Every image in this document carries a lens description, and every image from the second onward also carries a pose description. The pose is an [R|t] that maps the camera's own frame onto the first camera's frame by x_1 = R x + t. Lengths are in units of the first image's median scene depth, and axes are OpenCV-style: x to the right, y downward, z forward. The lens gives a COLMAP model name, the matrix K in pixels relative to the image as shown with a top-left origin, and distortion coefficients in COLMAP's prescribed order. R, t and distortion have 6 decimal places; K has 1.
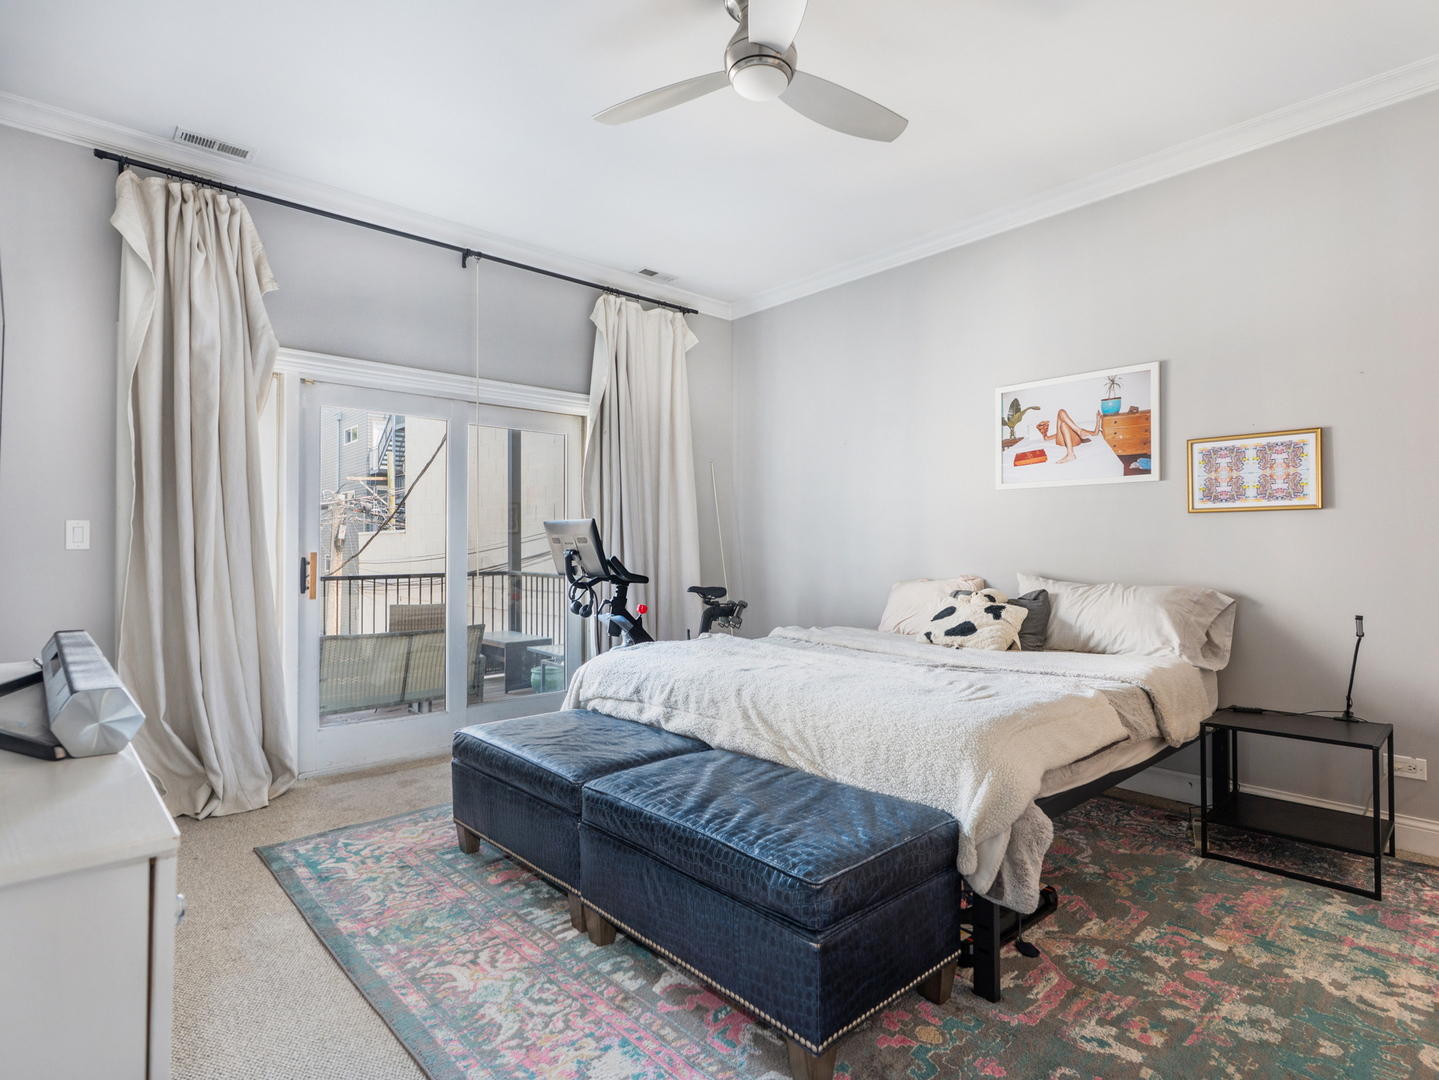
lens RADIAL K [[766.7, 0, 716.7], [0, 766.7, 560.1], [0, 0, 1]] dist [-0.004255, 0.000951]
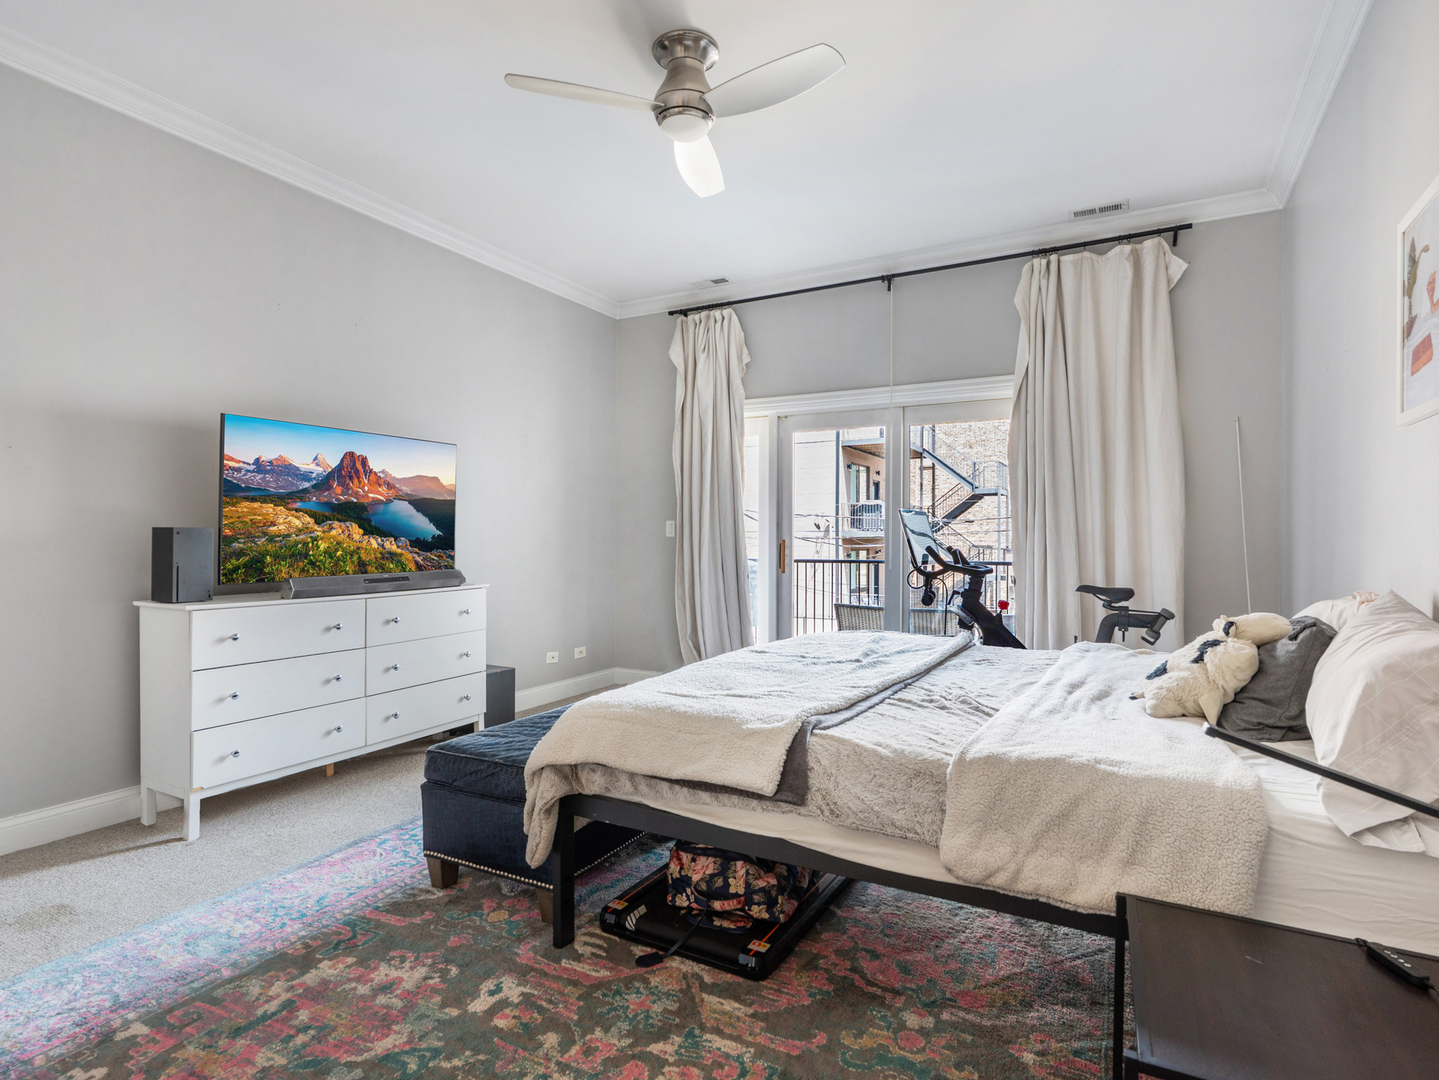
lens RADIAL K [[766.7, 0, 716.7], [0, 766.7, 560.1], [0, 0, 1]] dist [-0.004255, 0.000951]
pose [[0.318954, 0.031281, -0.947254, 0.821700], [-0.018464, 0.999471, 0.026788, -0.009546], [0.947590, 0.008946, 0.319362, 0.480347]]
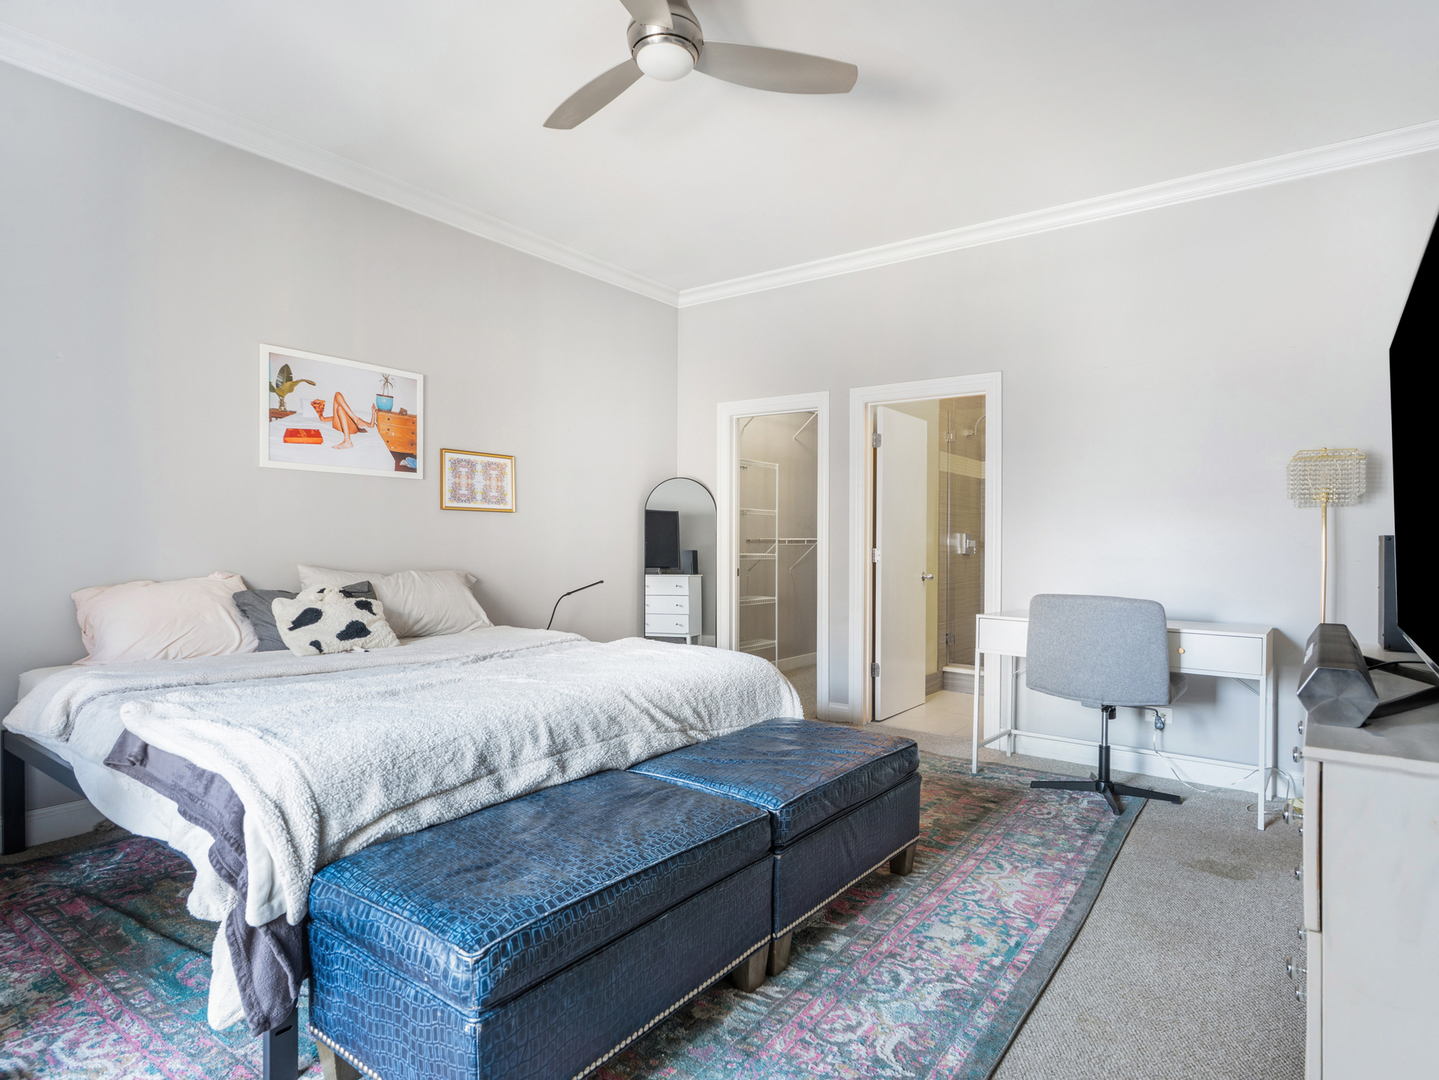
lens RADIAL K [[809.3, 0, 724.0], [0, 809.3, 547.7], [0, 0, 1]] dist [0.000658, 0.000900]
pose [[-0.200871, -0.009293, 0.979574, -0.694521], [0.004048, 0.999939, 0.010316, -0.012647], [-0.979609, 0.006038, -0.200821, 0.800506]]
